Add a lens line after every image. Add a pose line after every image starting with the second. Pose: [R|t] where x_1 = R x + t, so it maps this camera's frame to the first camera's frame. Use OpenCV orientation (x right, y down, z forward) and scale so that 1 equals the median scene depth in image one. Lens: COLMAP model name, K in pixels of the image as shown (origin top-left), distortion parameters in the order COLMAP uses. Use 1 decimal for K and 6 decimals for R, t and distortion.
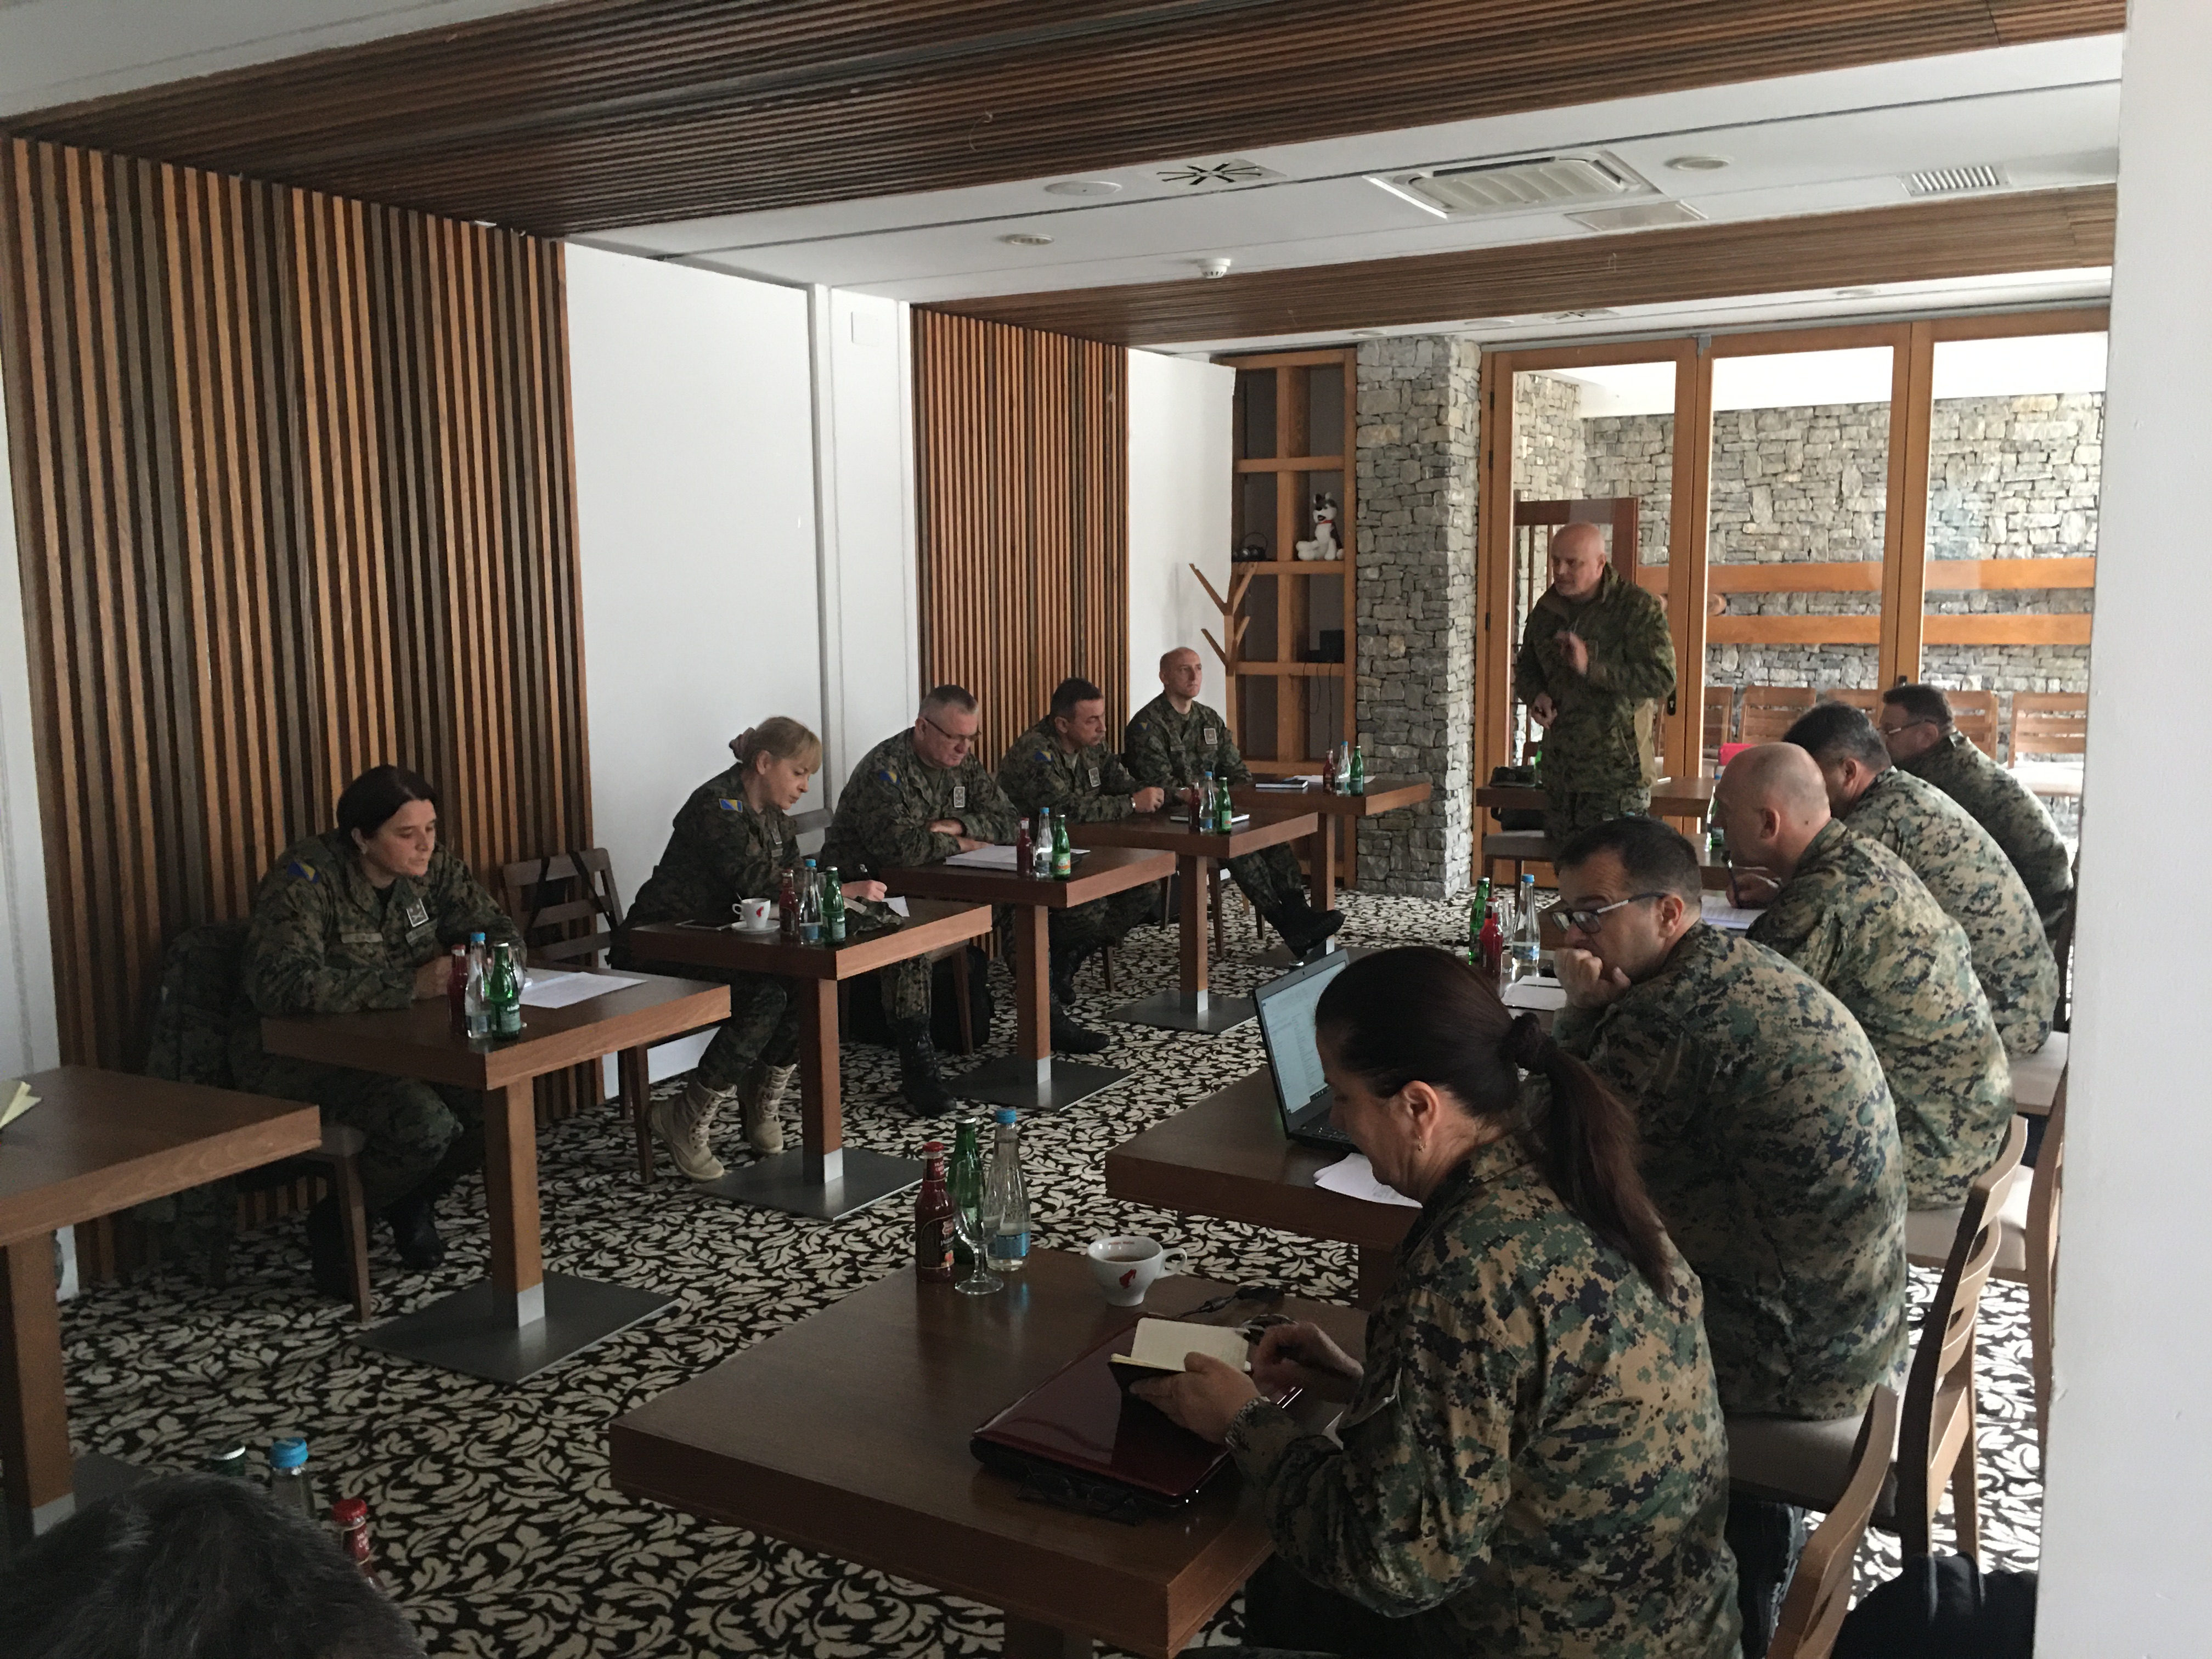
lens RADIAL K [[1843.2, 0, 1107.4], [0, 1843.2, 796.8], [0, 0, 1]] dist [0.163598, -0.003185]
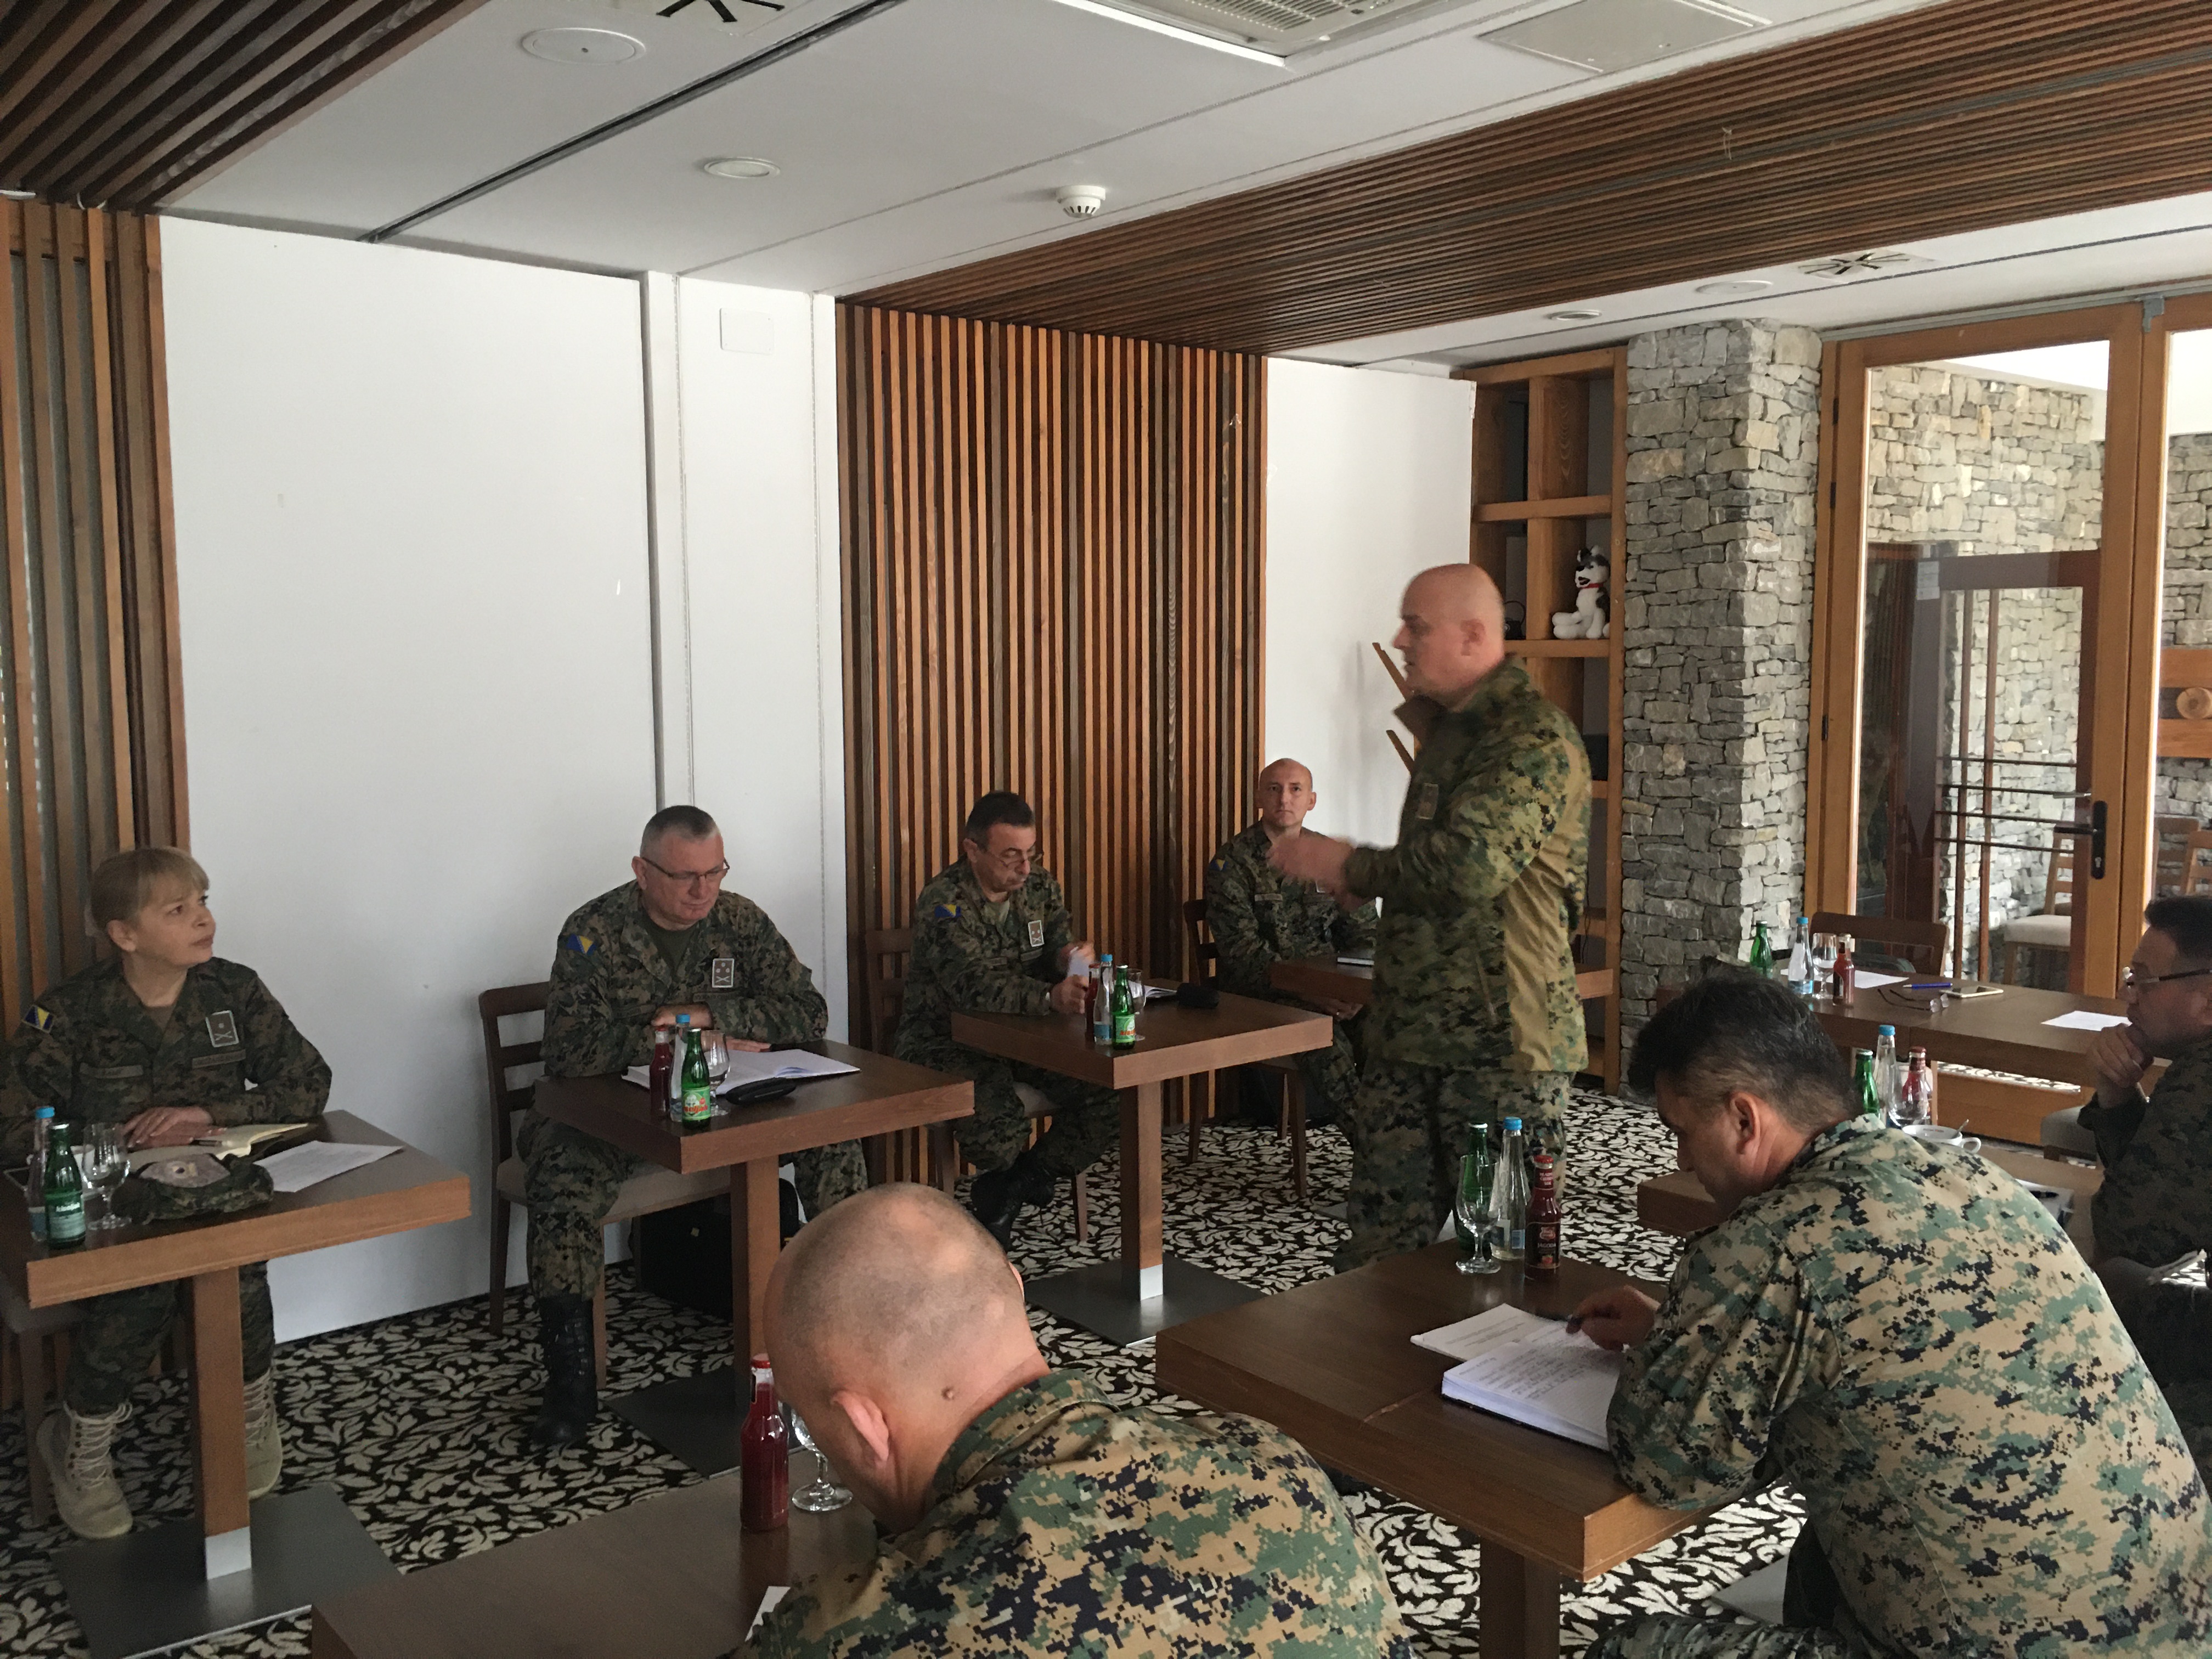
lens RADIAL K [[1827.5, 0, 1106.0], [0, 1827.5, 829.5], [0, 0, 1]] dist [0.103103, -0.071866]
pose [[0.935754, 0.040016, -0.350375, 0.205419], [-0.047744, 0.998769, -0.013442, -0.035693], [0.349406, 0.029307, 0.936513, 0.271070]]
